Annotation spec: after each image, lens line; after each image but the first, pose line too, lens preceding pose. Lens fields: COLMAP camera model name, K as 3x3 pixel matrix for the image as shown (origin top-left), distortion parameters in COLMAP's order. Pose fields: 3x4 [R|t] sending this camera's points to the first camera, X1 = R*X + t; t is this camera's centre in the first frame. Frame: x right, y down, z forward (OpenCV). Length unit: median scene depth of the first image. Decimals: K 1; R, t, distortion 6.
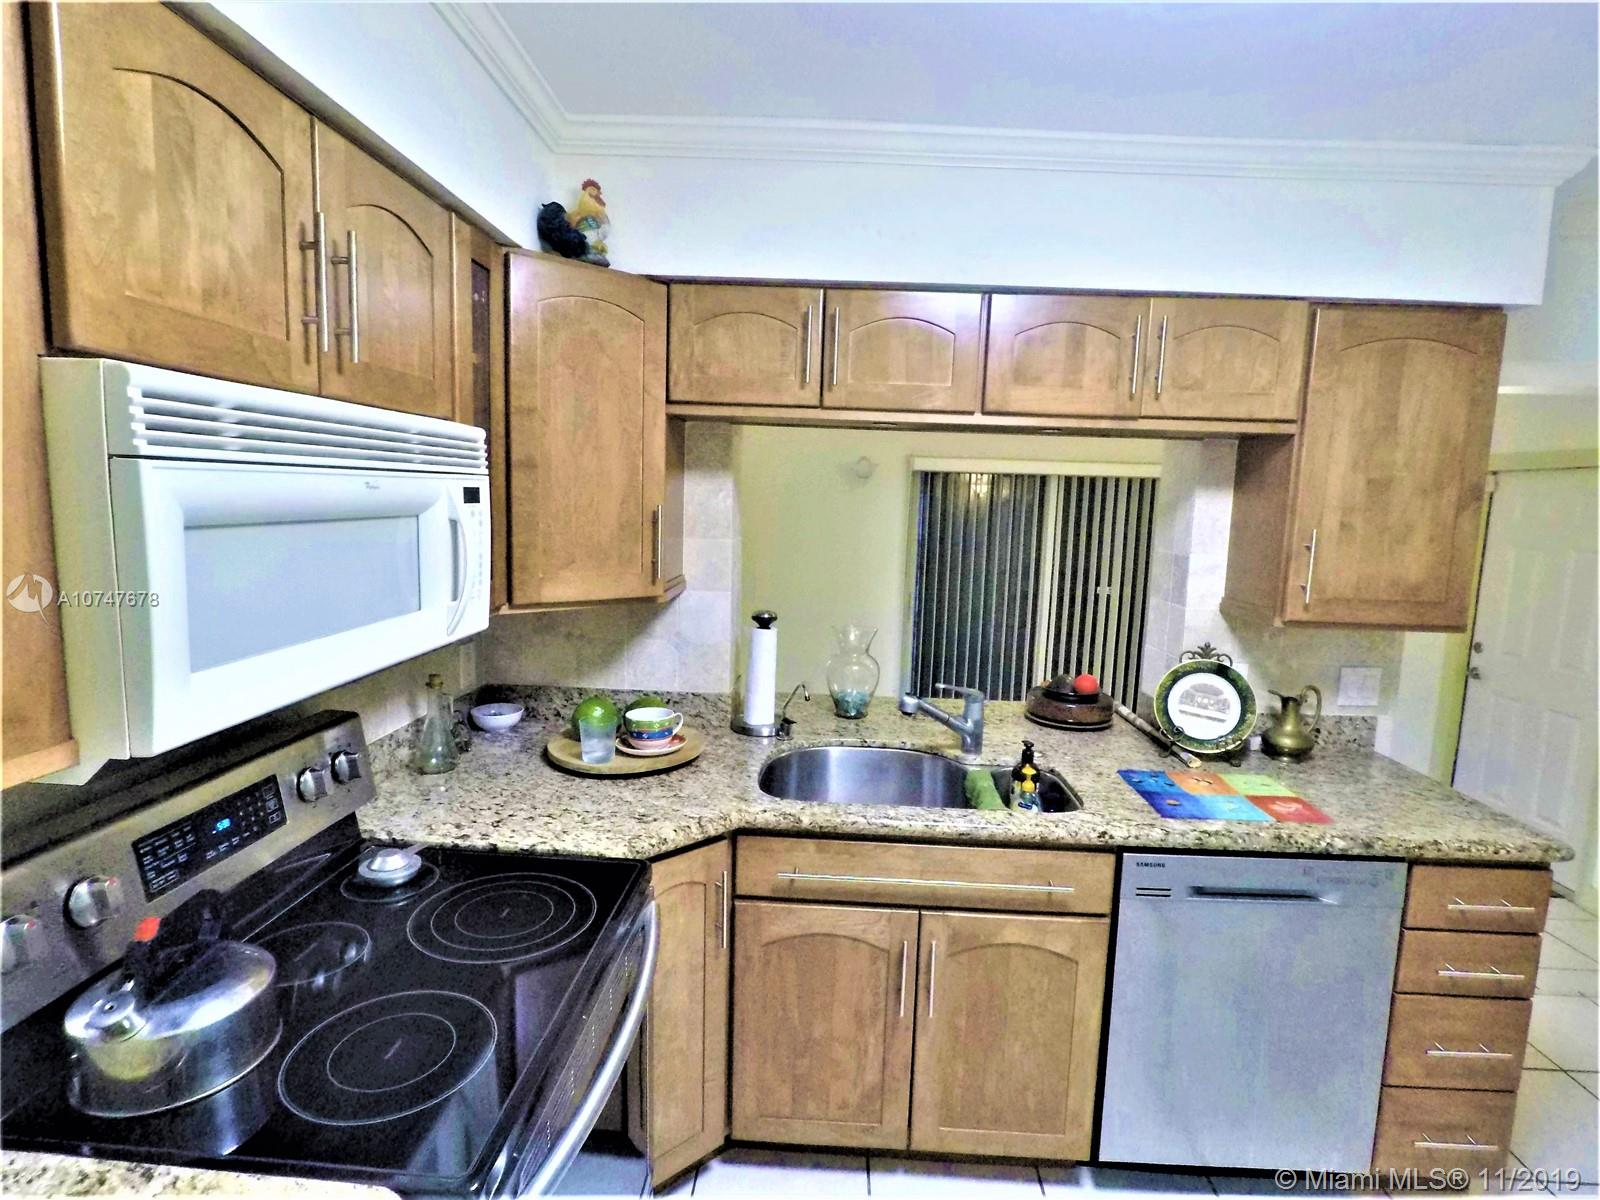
lens RADIAL K [[805.5, 0, 803.5], [0, 805.5, 603.1], [0, 0, 1]] dist [-0.021441, 0.006524]
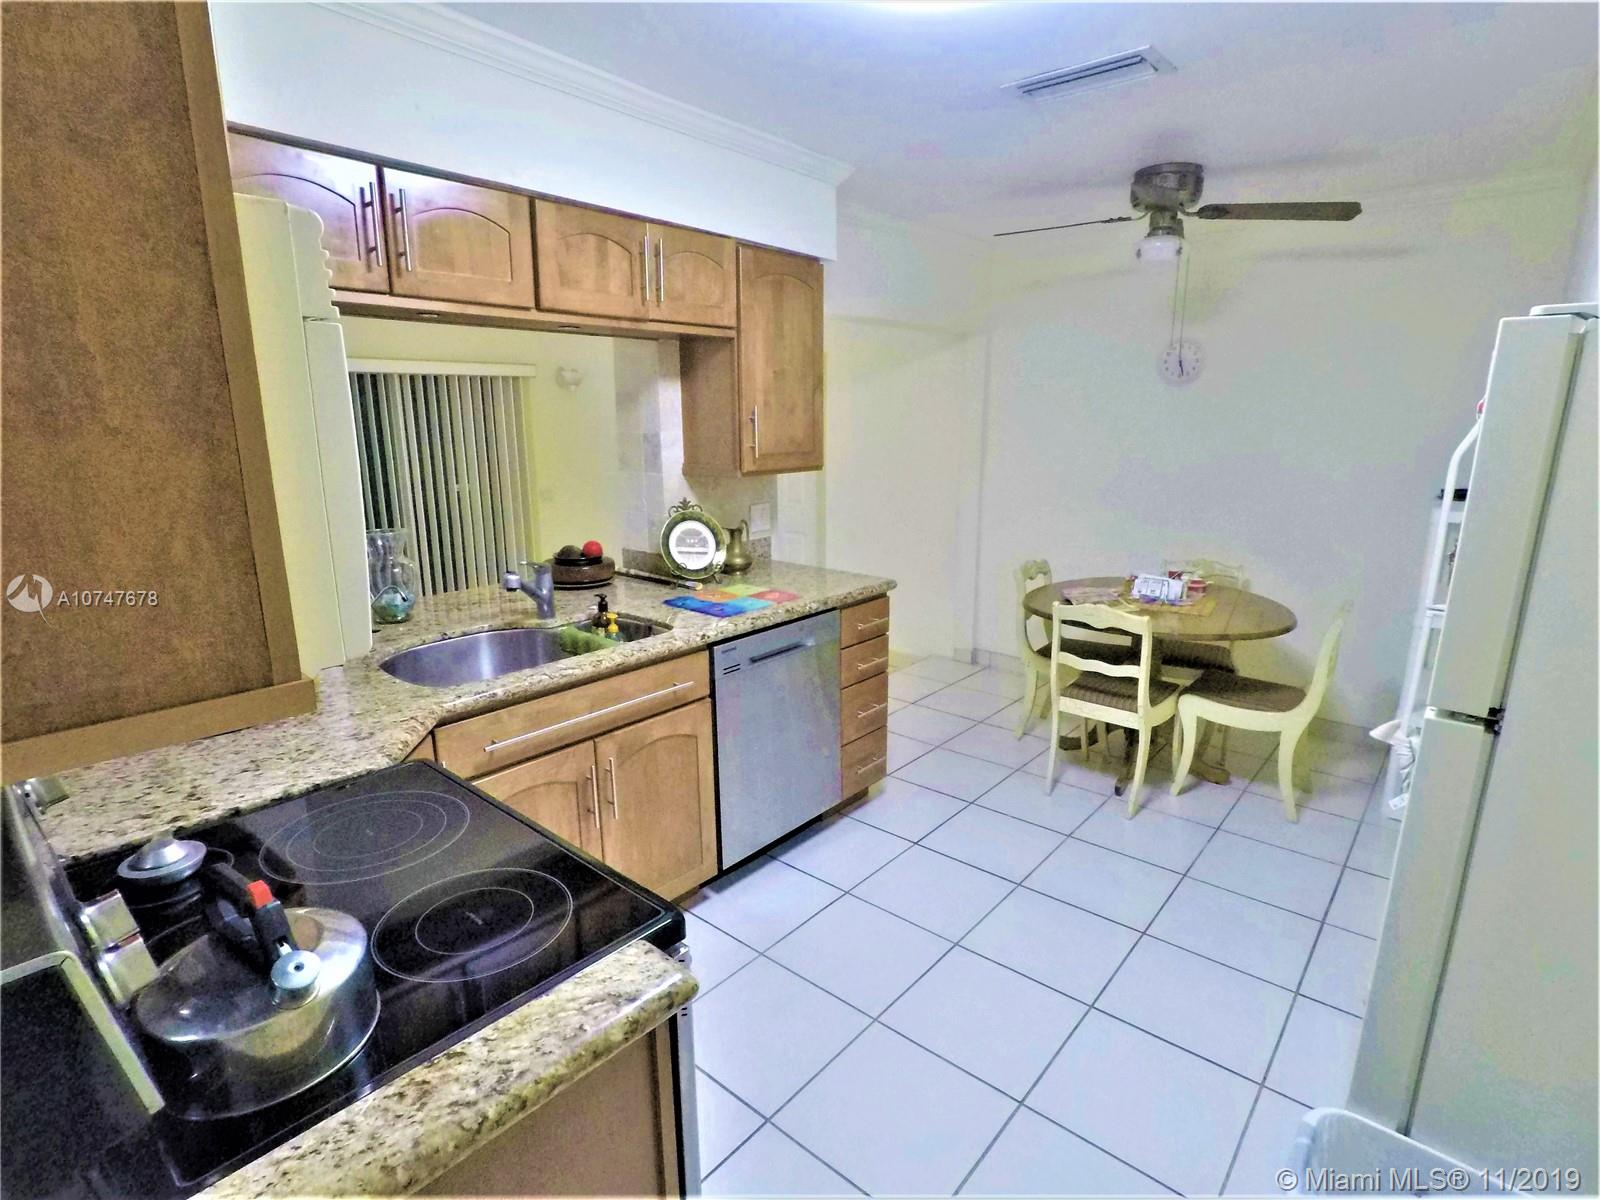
lens RADIAL K [[805.5, 0, 814.6], [0, 805.5, 598.3], [0, 0, 1]] dist [-0.021441, 0.006524]
pose [[0.614988, -0.209316, 0.760248, -0.480126], [0.121790, 0.977770, 0.170685, 0.012680], [-0.779075, -0.012378, 0.626809, -0.002114]]
